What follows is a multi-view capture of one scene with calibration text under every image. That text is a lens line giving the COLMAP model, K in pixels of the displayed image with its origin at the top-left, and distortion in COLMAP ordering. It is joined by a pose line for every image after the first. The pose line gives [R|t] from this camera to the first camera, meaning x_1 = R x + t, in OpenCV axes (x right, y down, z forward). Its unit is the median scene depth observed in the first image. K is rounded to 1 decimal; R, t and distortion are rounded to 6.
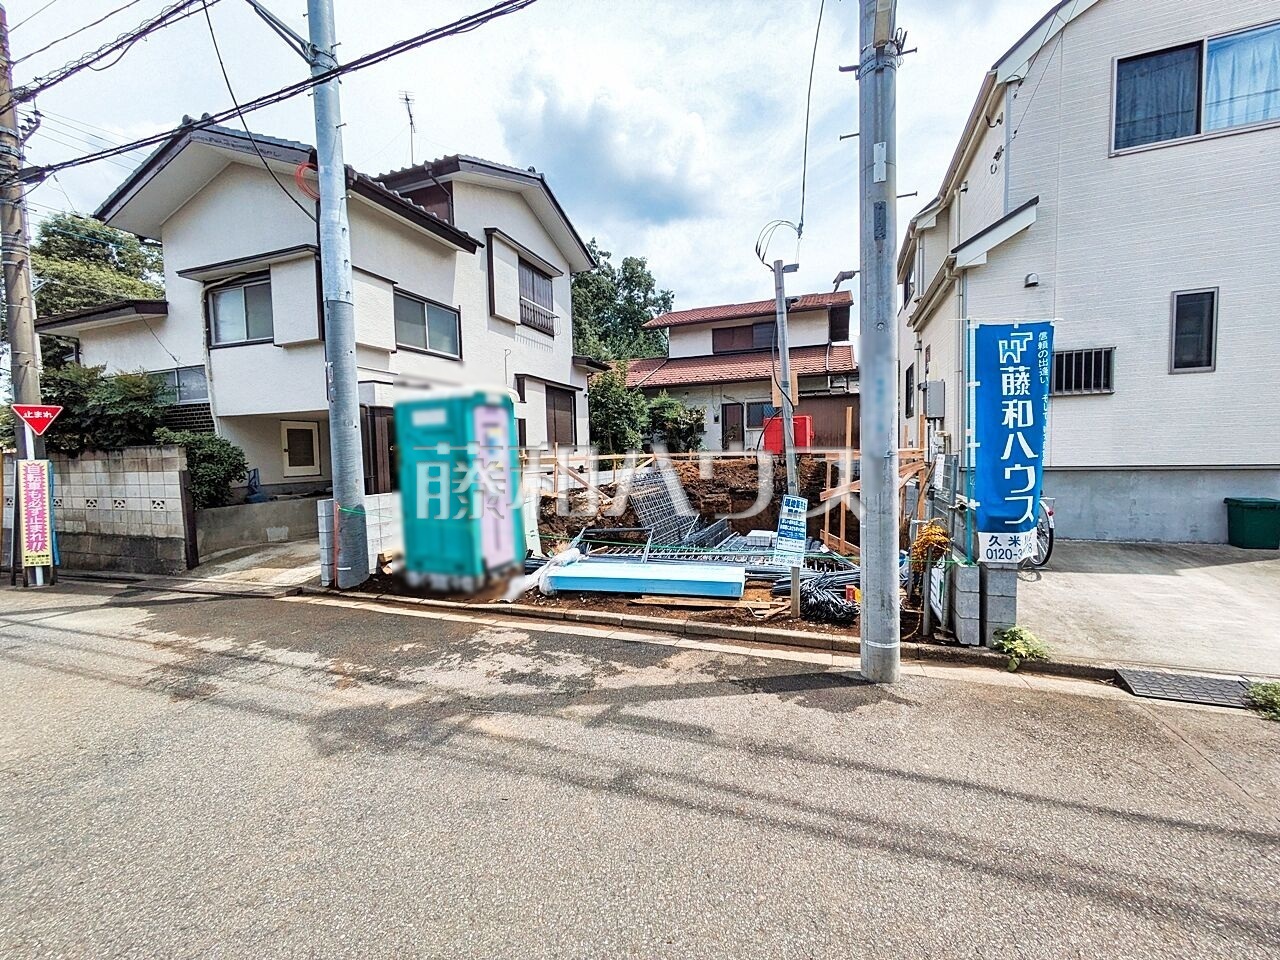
lens RADIAL K [[506.6, 0, 643.3], [0, 506.6, 478.9], [0, 0, 1]] dist [0.000098, 0.000346]
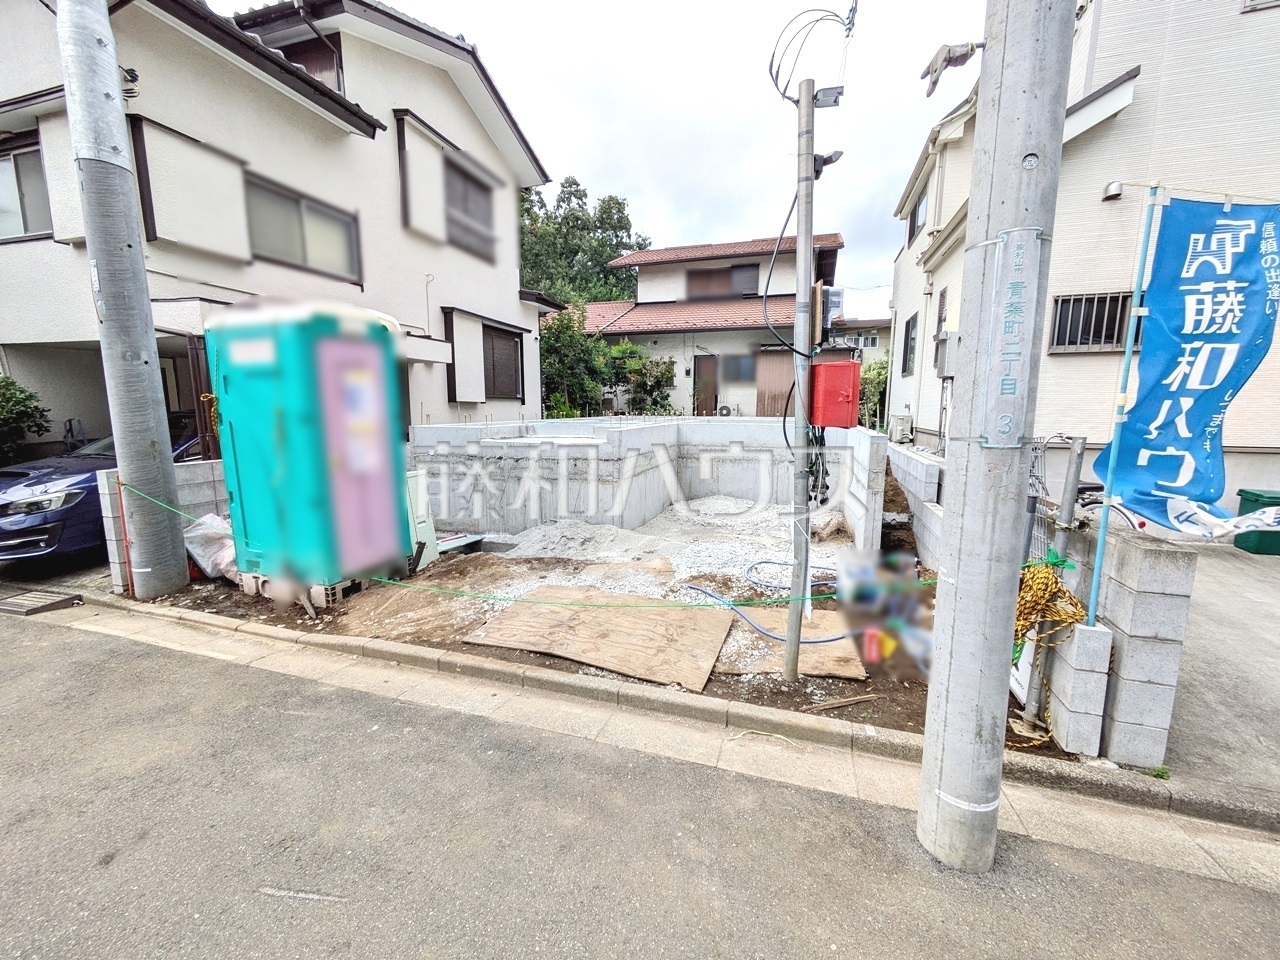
lens RADIAL K [[505.7, 0, 642.7], [0, 505.7, 479.3], [0, 0, 1]] dist [-0.000319, -0.000037]
pose [[0.998189, 0.019312, 0.056969, 0.054744], [-0.024415, 0.995617, 0.090286, -0.027223], [-0.054976, -0.091514, 0.994285, 0.303018]]
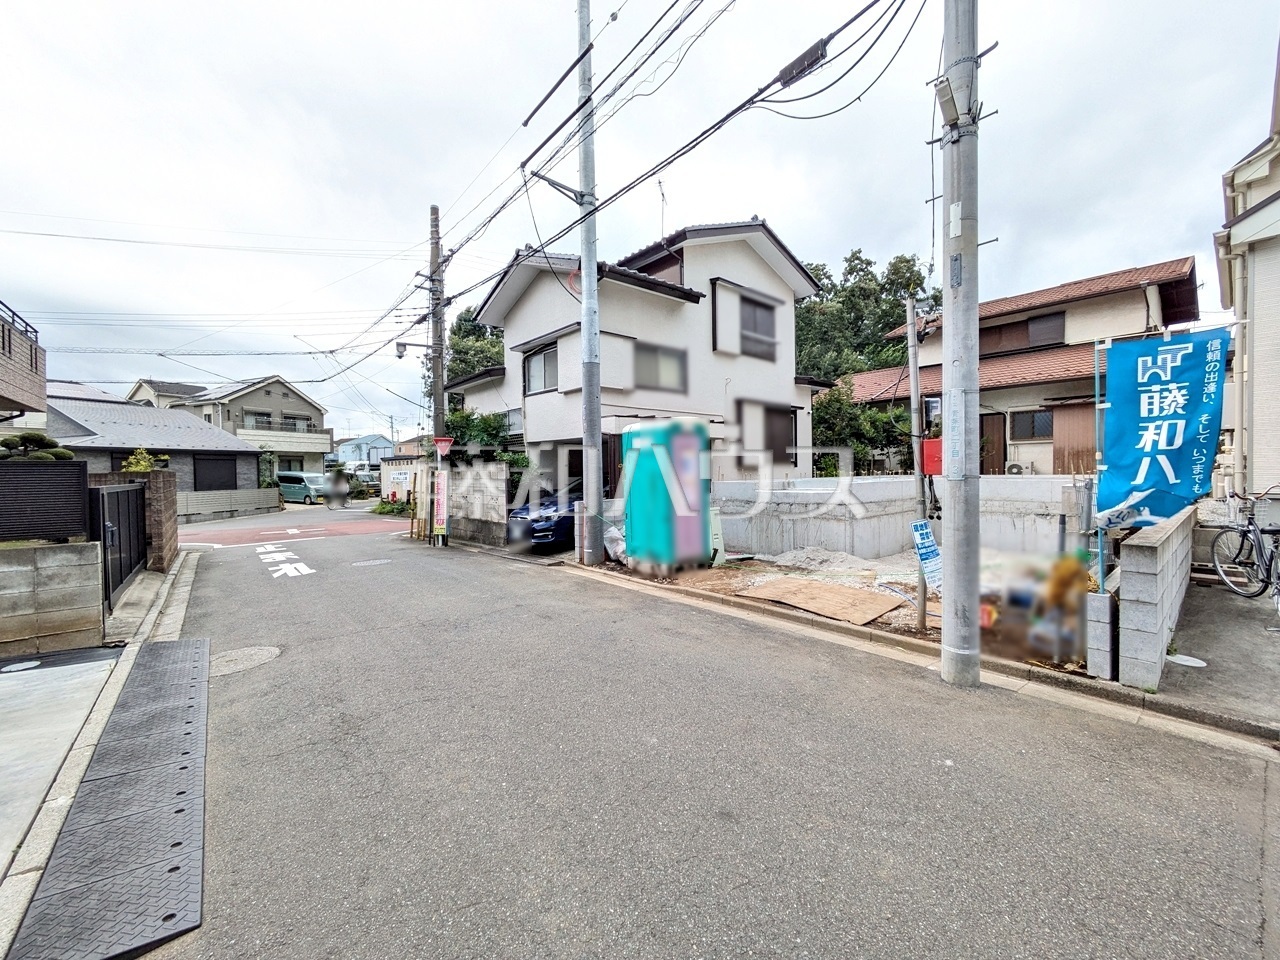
lens RADIAL K [[505.7, 0, 642.7], [0, 505.7, 479.3], [0, 0, 1]] dist [-0.000319, -0.000037]
pose [[0.876250, 0.019435, -0.481465, 0.227597], [-0.031866, 0.999336, -0.017655, -0.001440], [0.480802, 0.030813, 0.876288, -0.173112]]
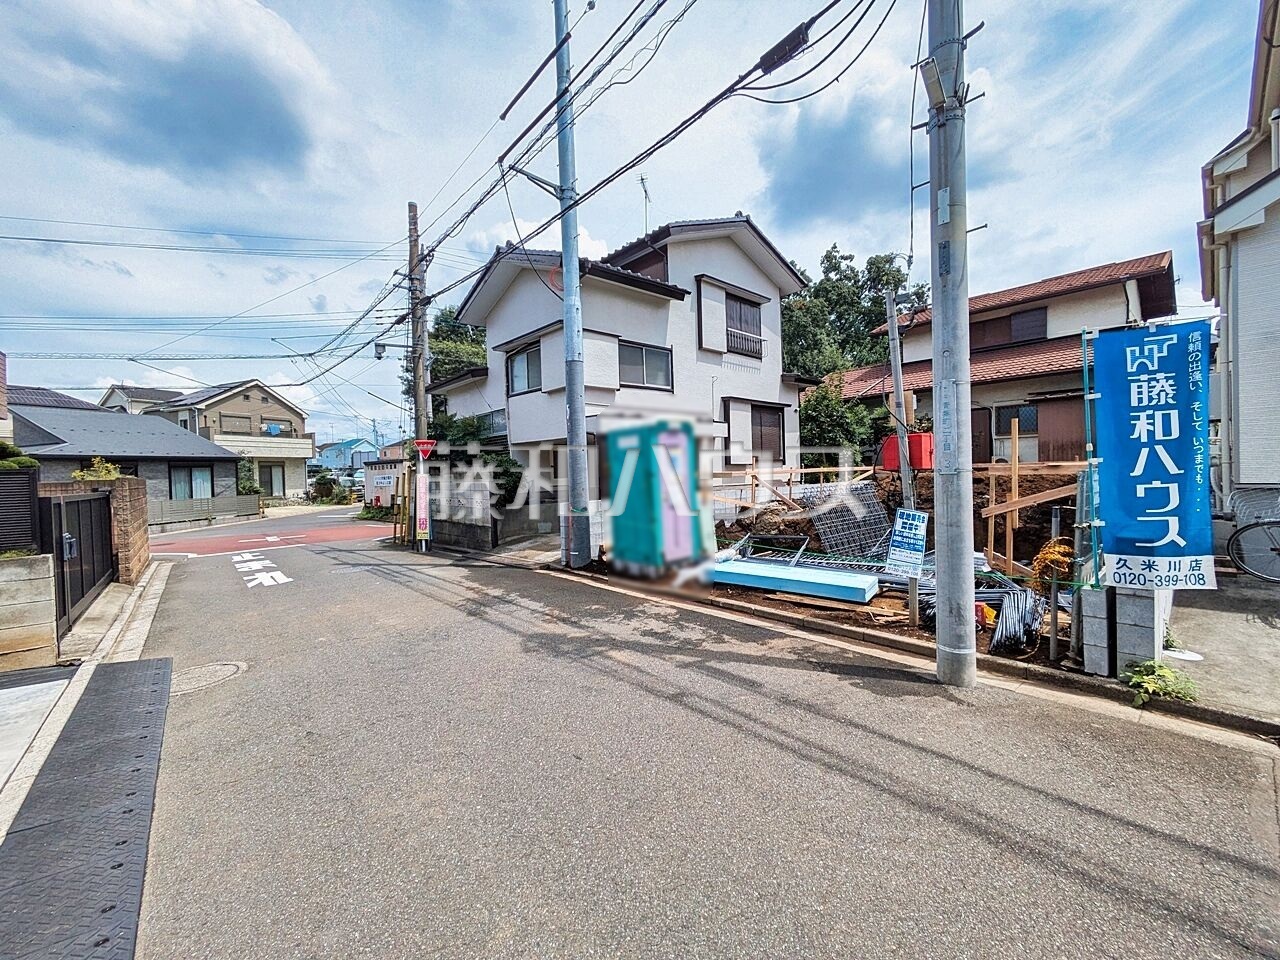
lens RADIAL K [[506.6, 0, 643.3], [0, 506.6, 478.9], [0, 0, 1]] dist [0.000098, 0.000346]
pose [[0.887157, 0.004562, -0.461444, 0.221694], [-0.015545, 0.999679, -0.020003, -0.000225], [0.461205, 0.024918, 0.886944, -0.146302]]
